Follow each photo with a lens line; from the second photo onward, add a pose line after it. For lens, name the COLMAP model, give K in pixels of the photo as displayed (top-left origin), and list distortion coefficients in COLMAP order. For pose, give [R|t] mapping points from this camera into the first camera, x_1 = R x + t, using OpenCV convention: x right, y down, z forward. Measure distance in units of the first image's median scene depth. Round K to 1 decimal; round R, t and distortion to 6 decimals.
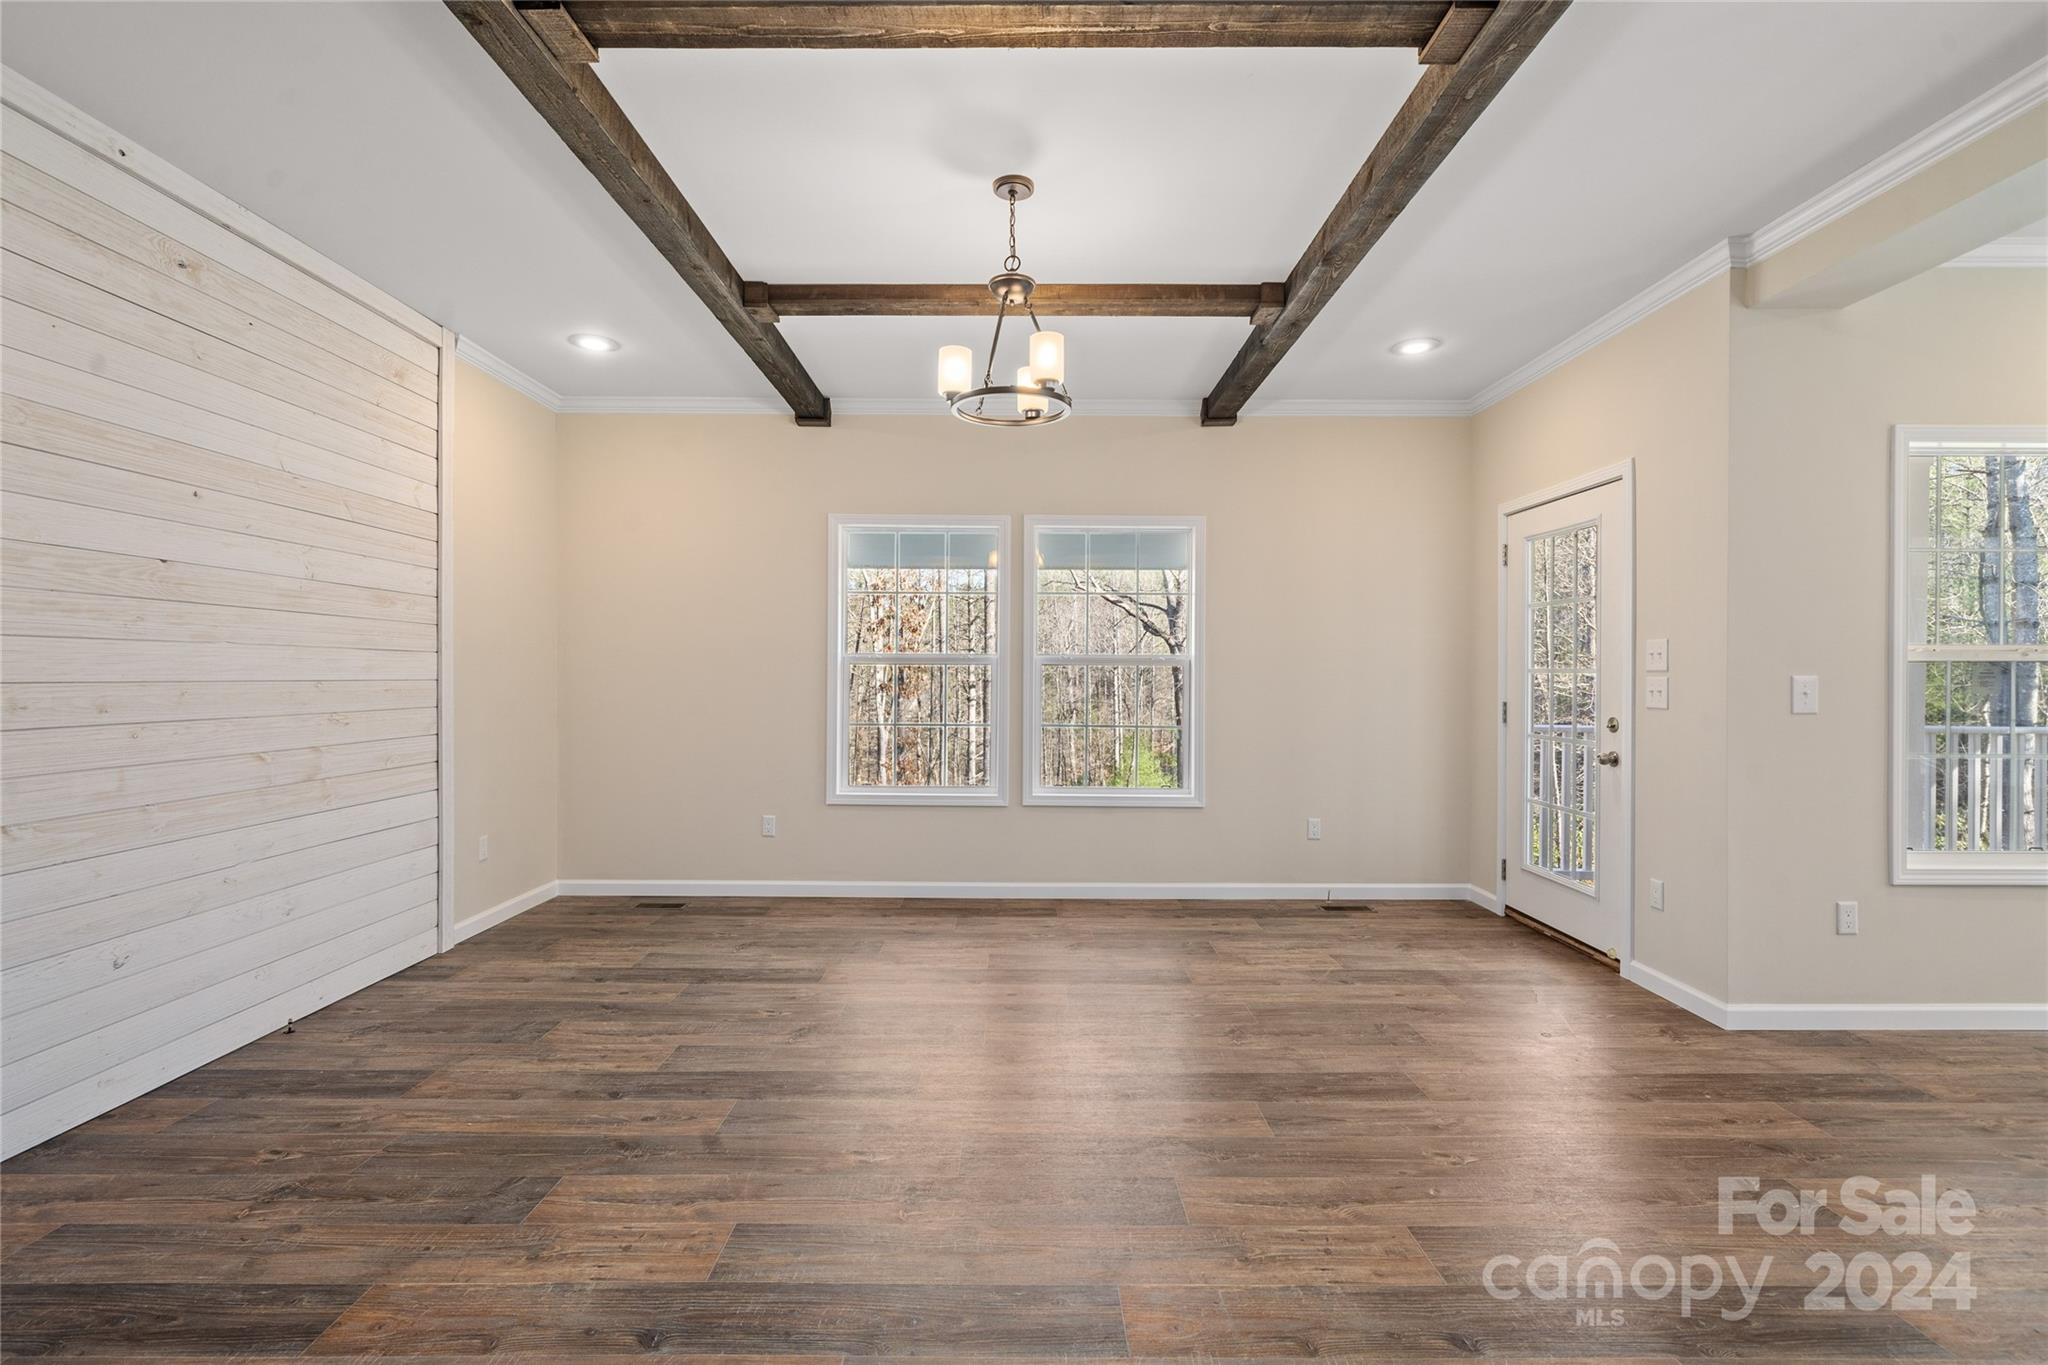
lens RADIAL K [[909.2, 0, 1020.0], [0, 909.2, 660.7], [0, 0, 1]] dist [0.000769, 0.000346]
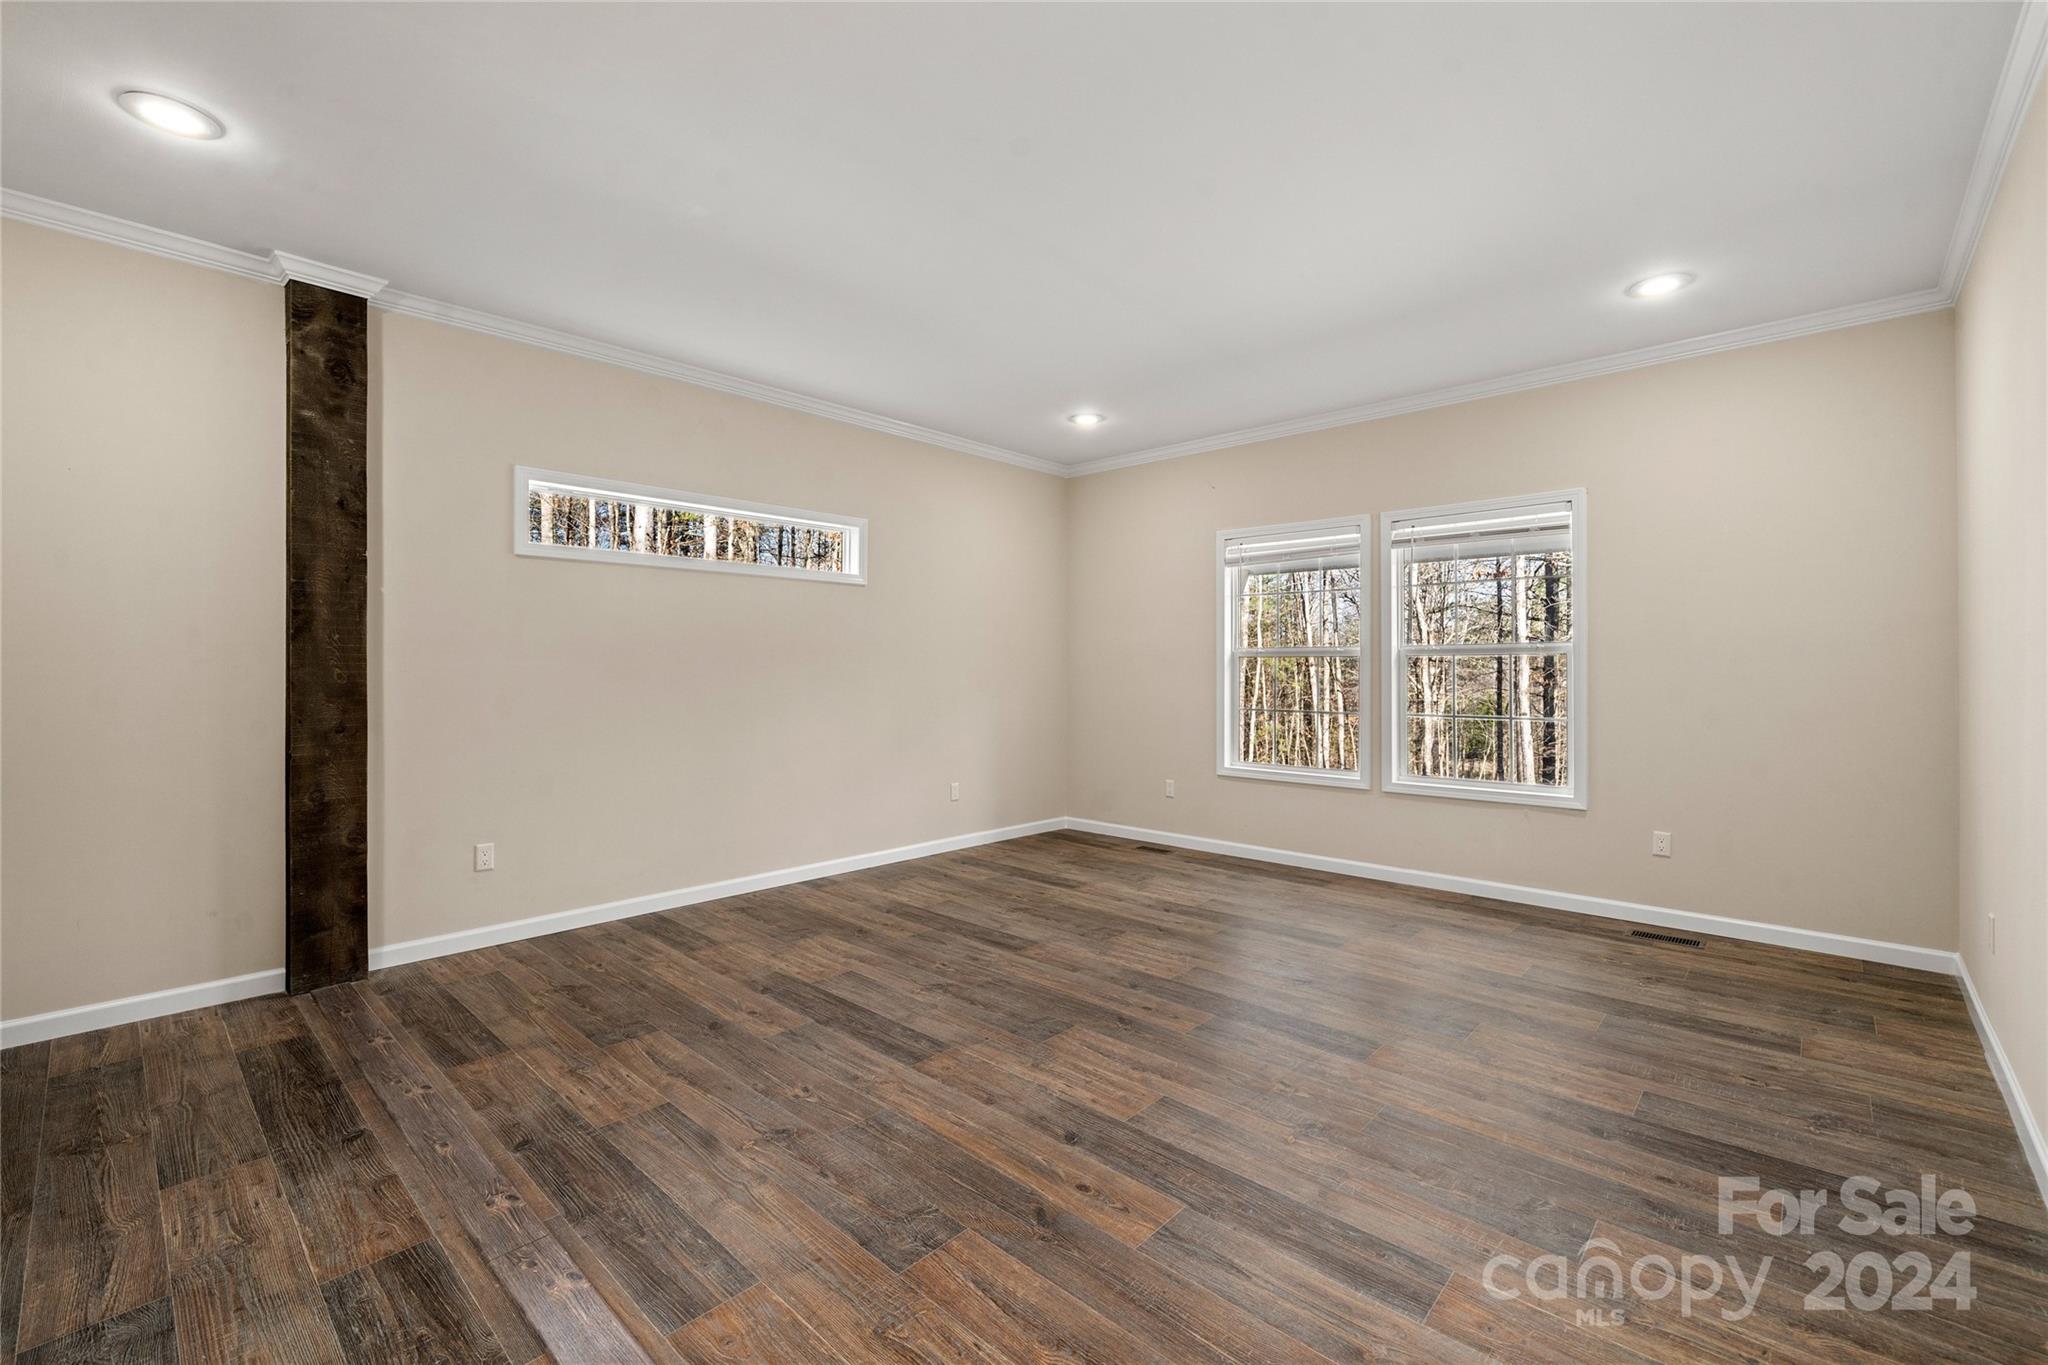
lens RADIAL K [[849.8, 0, 1008.3], [0, 849.8, 698.4], [0, 0, 1]] dist [-0.001595, 0.001878]
pose [[0.723369, 0.017615, -0.690237, 0.363455], [0.016865, 0.998925, 0.043168, 0.002843], [0.690256, -0.042867, 0.722295, 0.004347]]
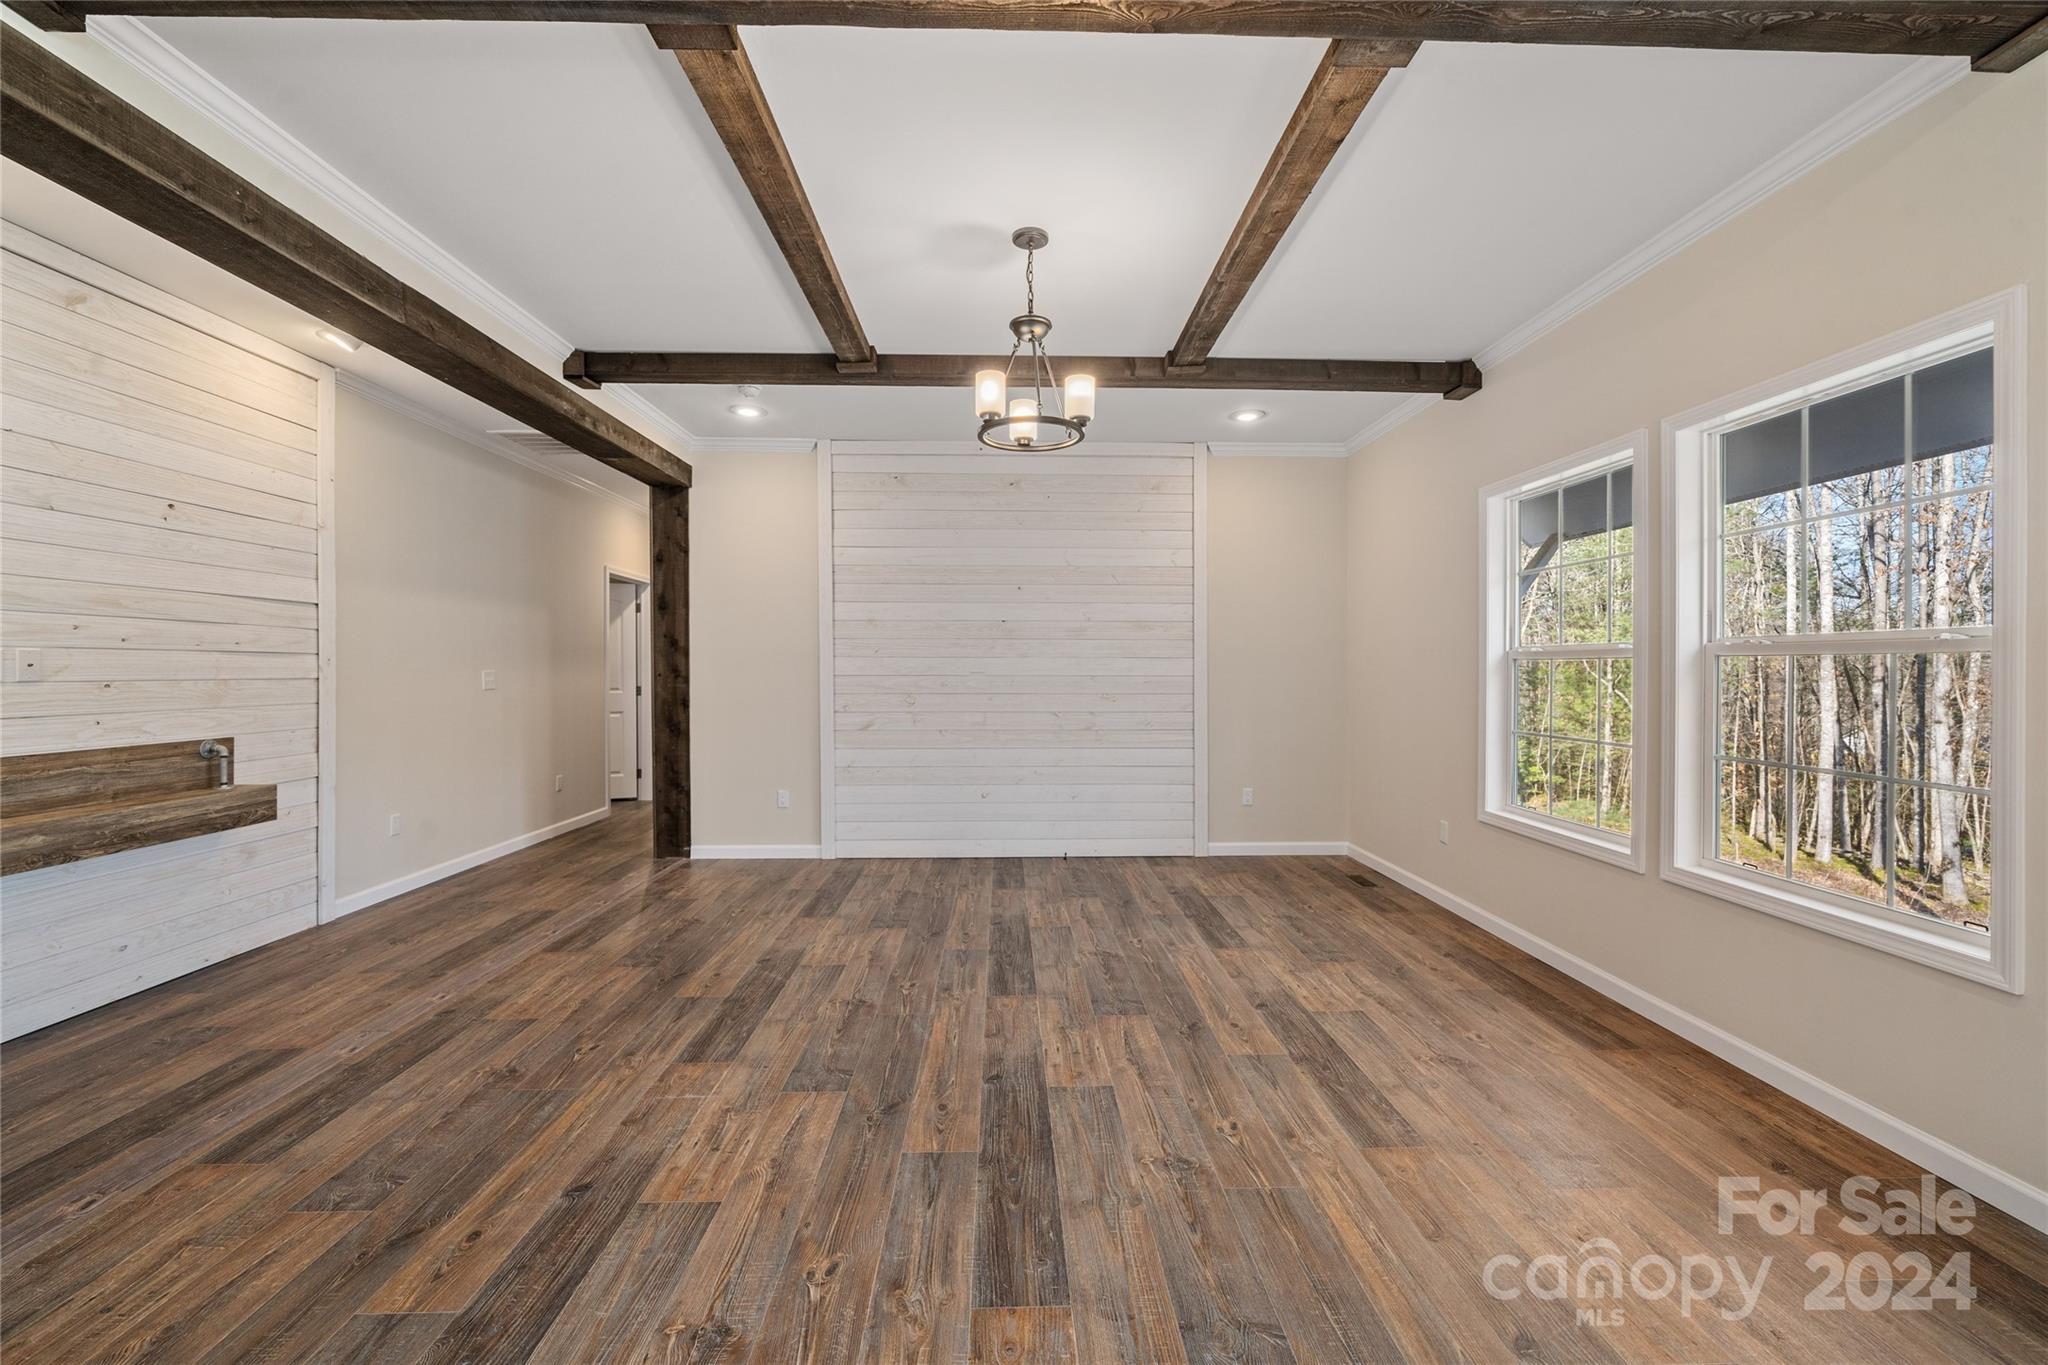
lens RADIAL K [[795.9, 0, 1018.5], [0, 795.9, 669.4], [0, 0, 1]] dist [0.000953, 0.000253]
pose [[0.027027, -0.003341, -0.999629, 0.453171], [0.013852, 0.999900, -0.002968, 0.006301], [0.999539, -0.013767, 0.027070, 0.445117]]
